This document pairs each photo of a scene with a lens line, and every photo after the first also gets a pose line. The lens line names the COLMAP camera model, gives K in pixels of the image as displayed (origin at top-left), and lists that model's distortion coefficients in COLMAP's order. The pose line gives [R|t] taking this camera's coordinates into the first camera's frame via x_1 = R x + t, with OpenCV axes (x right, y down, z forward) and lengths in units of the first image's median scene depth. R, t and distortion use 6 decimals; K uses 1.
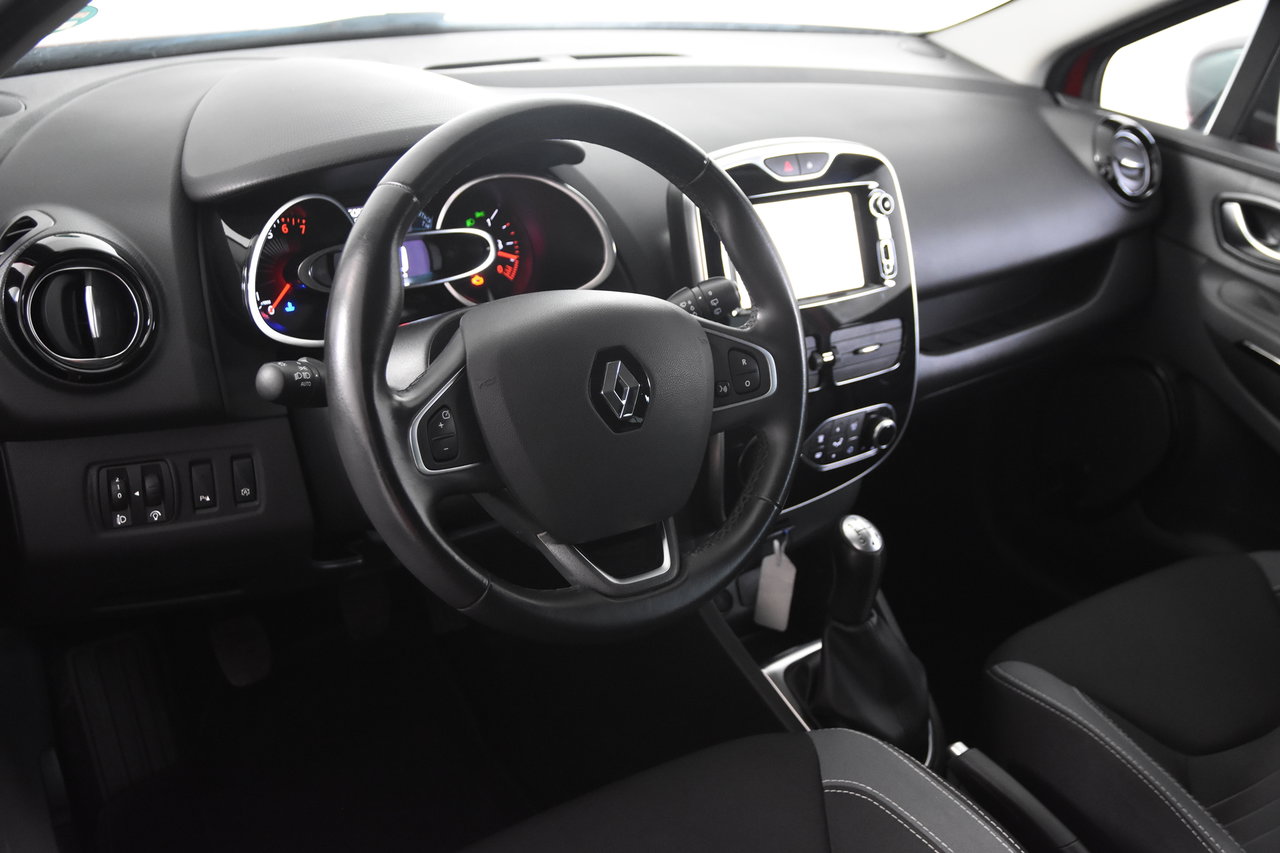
lens RADIAL K [[1363.6, 0, 646.1], [0, 1363.6, 429.2], [0, 0, 1]] dist [-0.046534, 0.000000]
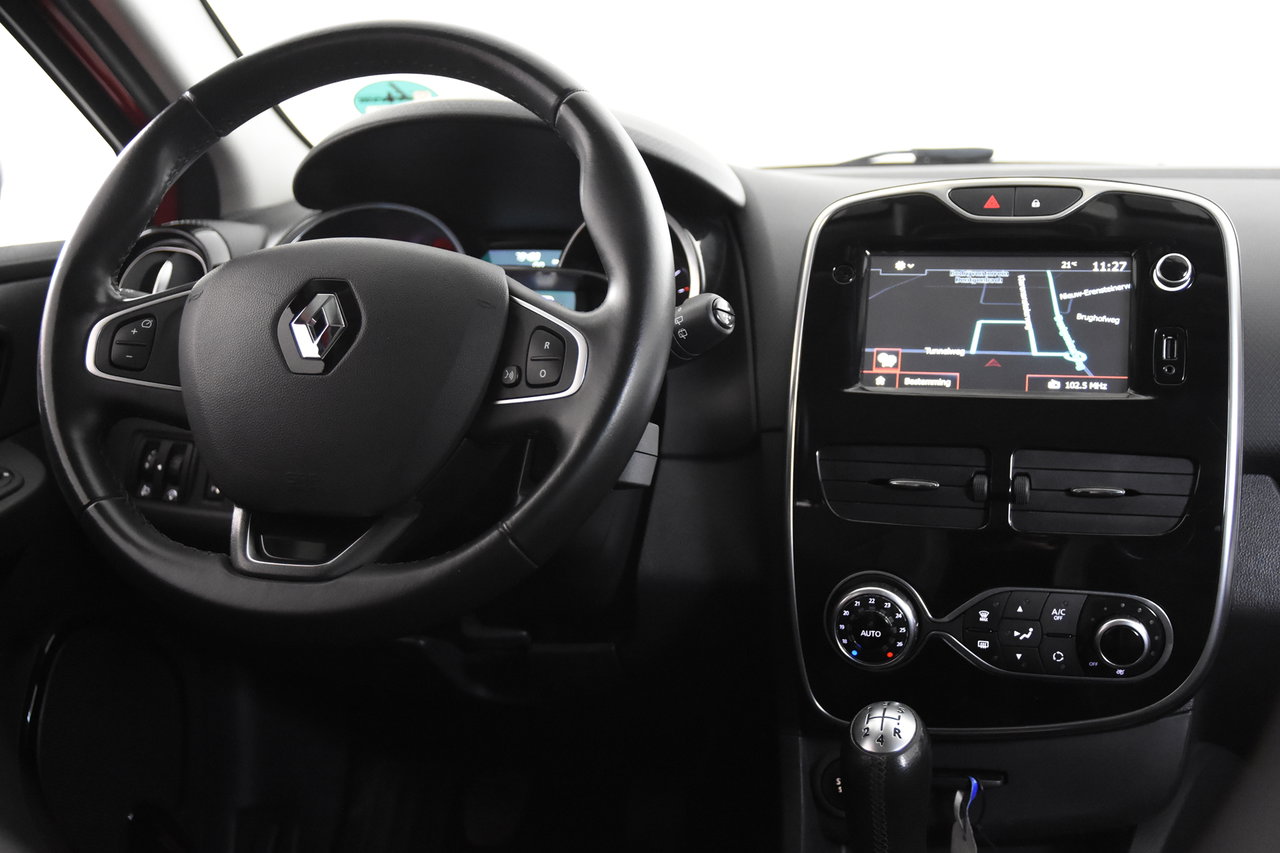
lens RADIAL K [[1621.9, 0, 632.7], [0, 1621.9, 432.3], [0, 0, 1]] dist [0.023128, 0.000000]
pose [[0.621016, 0.042653, -0.782636, 0.638268], [-0.285468, 0.942245, -0.175166, 0.109226], [0.729964, 0.332199, 0.597325, 0.429090]]
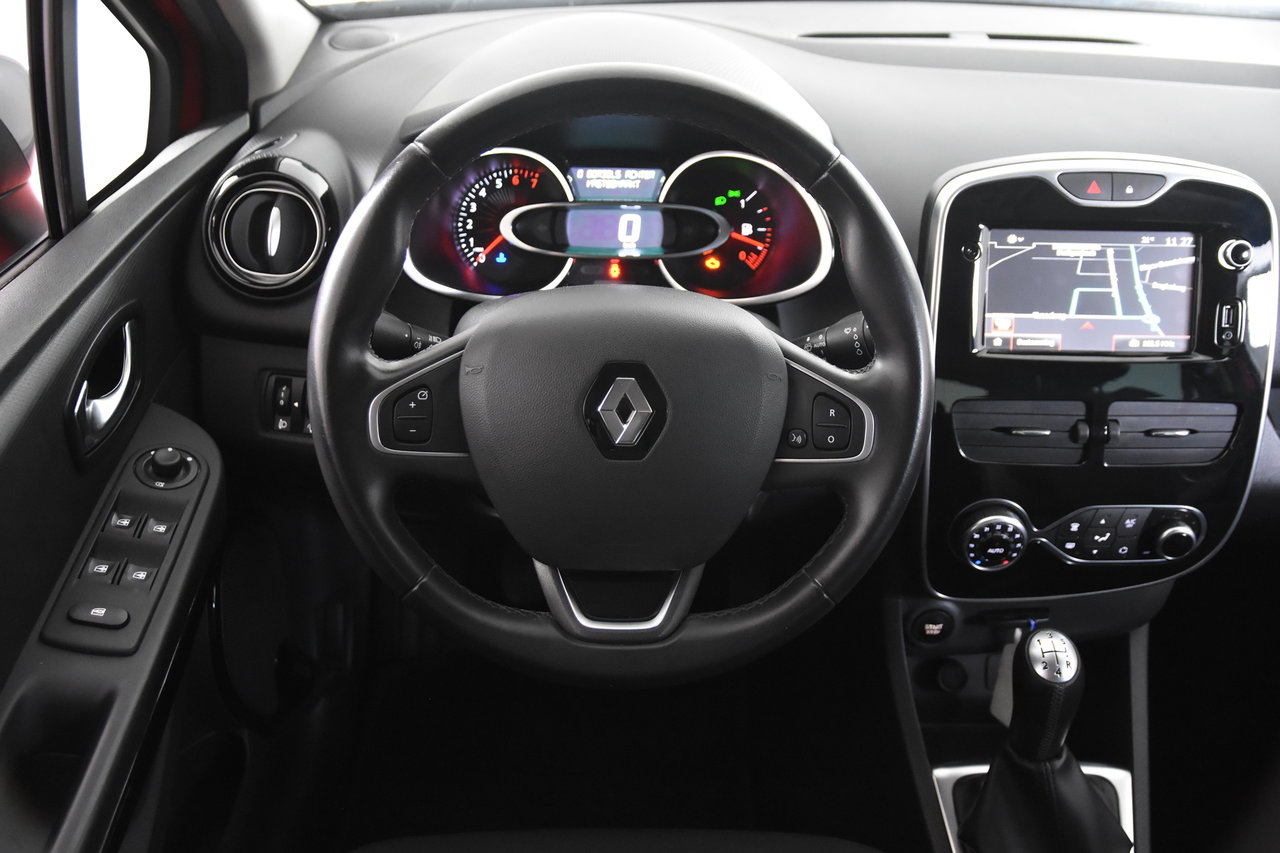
lens RADIAL K [[1245.4, 0, 634.7], [0, 1245.4, 433.2], [0, 0, 1]] dist [-0.033010, 0.000000]
pose [[0.822136, 0.233801, -0.519066, 0.296668], [-0.208681, 0.972077, 0.107325, -0.075335], [0.529665, 0.020083, 0.847969, 0.247304]]
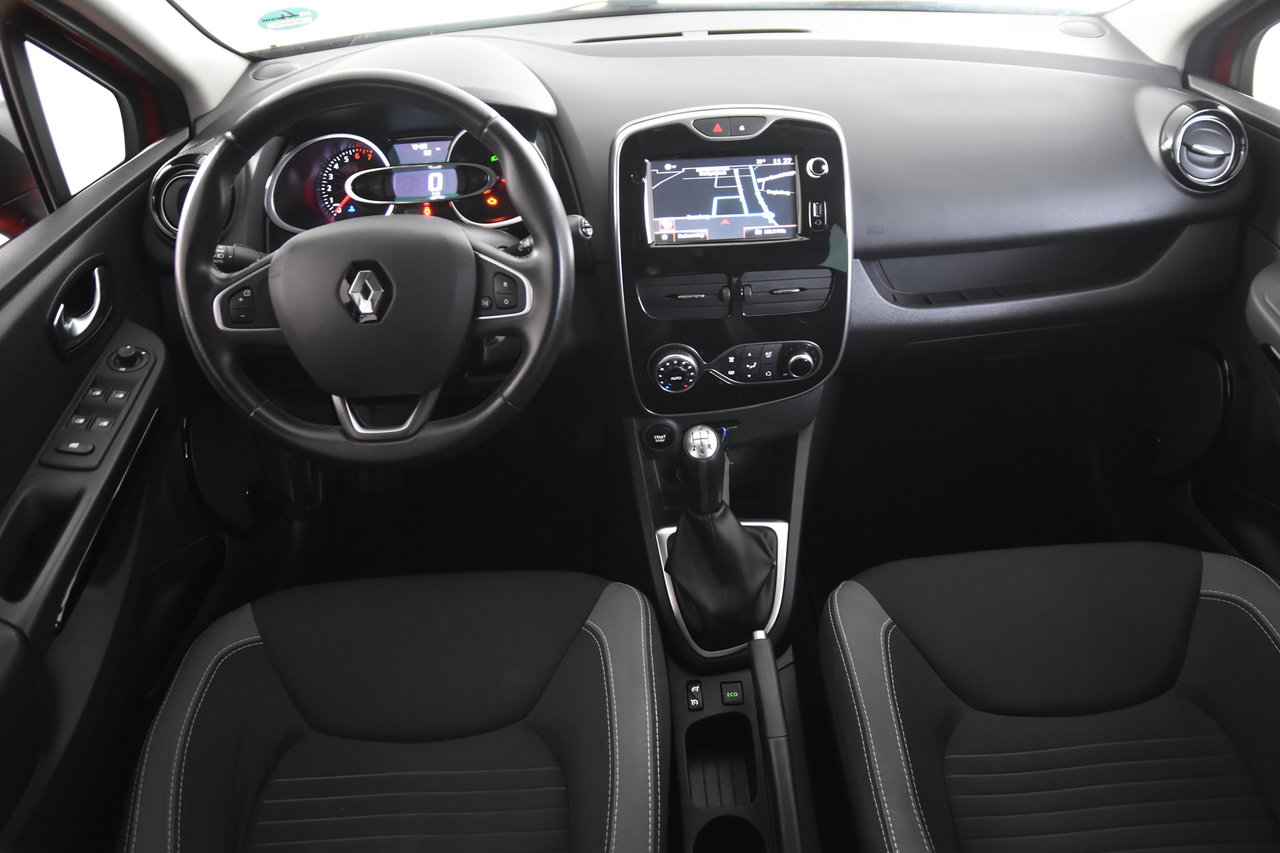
lens RADIAL K [[951.5, 0, 645.9], [0, 951.5, 431.4], [0, 0, 1]] dist [-0.116254, 0.056252]
pose [[0.826875, 0.217655, -0.518559, 0.539939], [-0.142046, 0.973004, 0.181898, -0.076870], [0.544151, -0.076747, 0.835470, 0.265985]]
